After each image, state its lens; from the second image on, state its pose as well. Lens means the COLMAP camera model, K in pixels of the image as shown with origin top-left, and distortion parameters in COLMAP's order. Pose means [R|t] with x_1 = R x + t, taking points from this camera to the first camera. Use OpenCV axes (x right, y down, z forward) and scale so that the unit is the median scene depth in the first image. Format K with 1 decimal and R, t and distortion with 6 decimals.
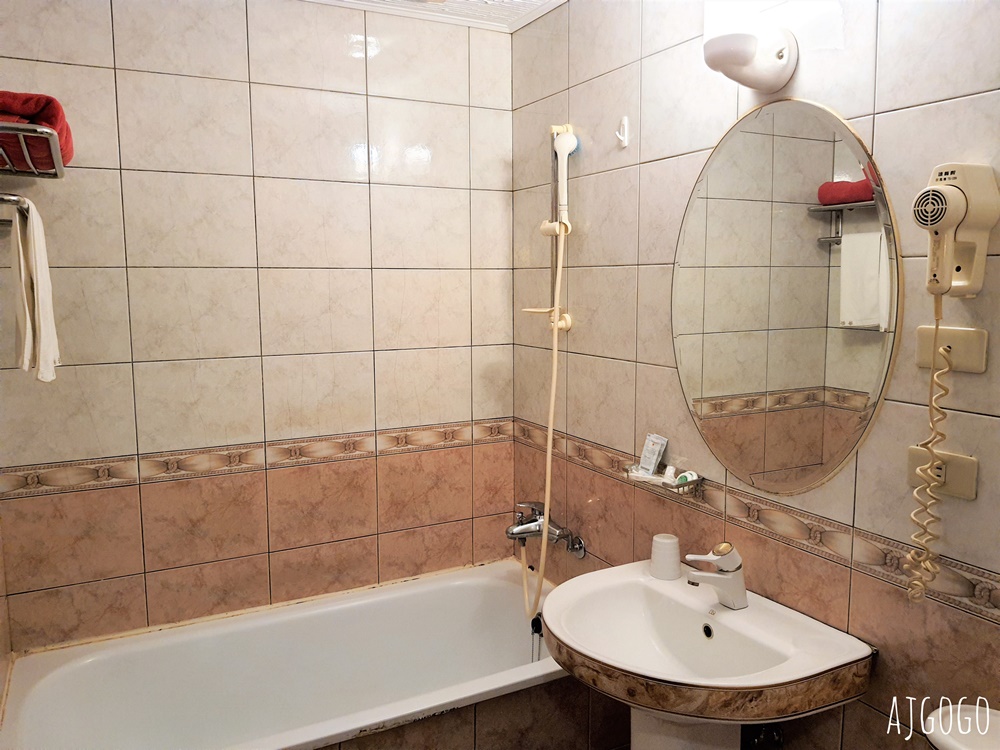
lens RADIAL K [[784.8, 0, 496.2], [0, 784.8, 372.6], [0, 0, 1]] dist [0.036882, -0.066706]
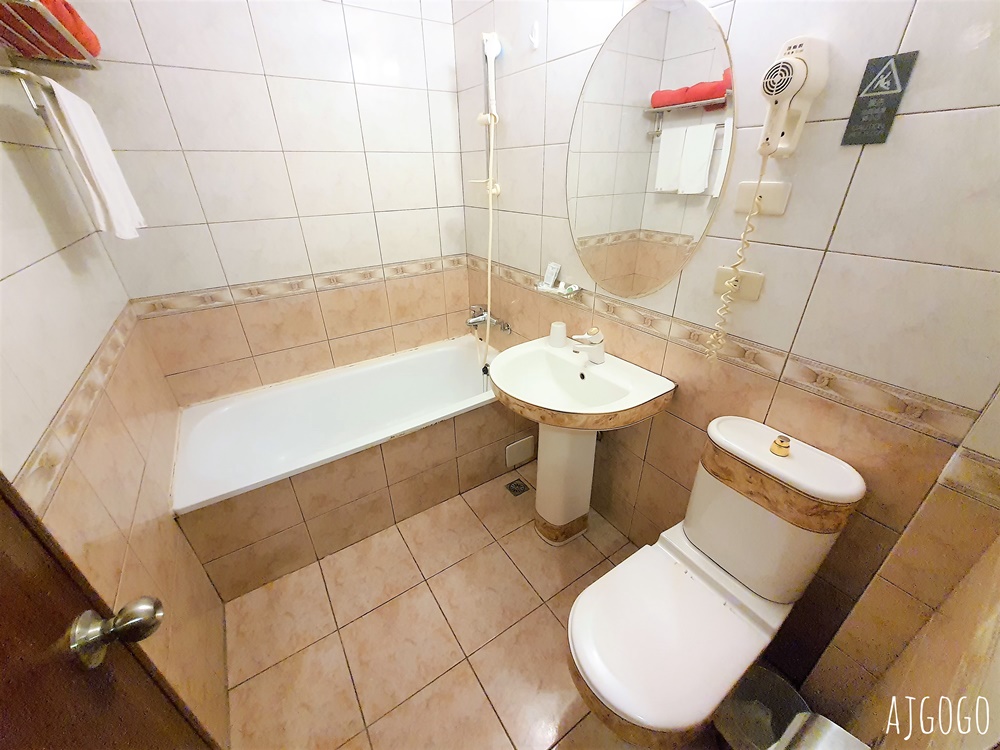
lens RADIAL K [[390.2, 0, 501.9], [0, 390.2, 372.1], [0, 0, 1]] dist [0.000493, 0.000762]
pose [[0.993753, -0.060539, 0.093752, 0.004714], [0.023821, 0.935784, 0.351767, 0.003648], [-0.109027, -0.347337, 0.931381, 0.162826]]
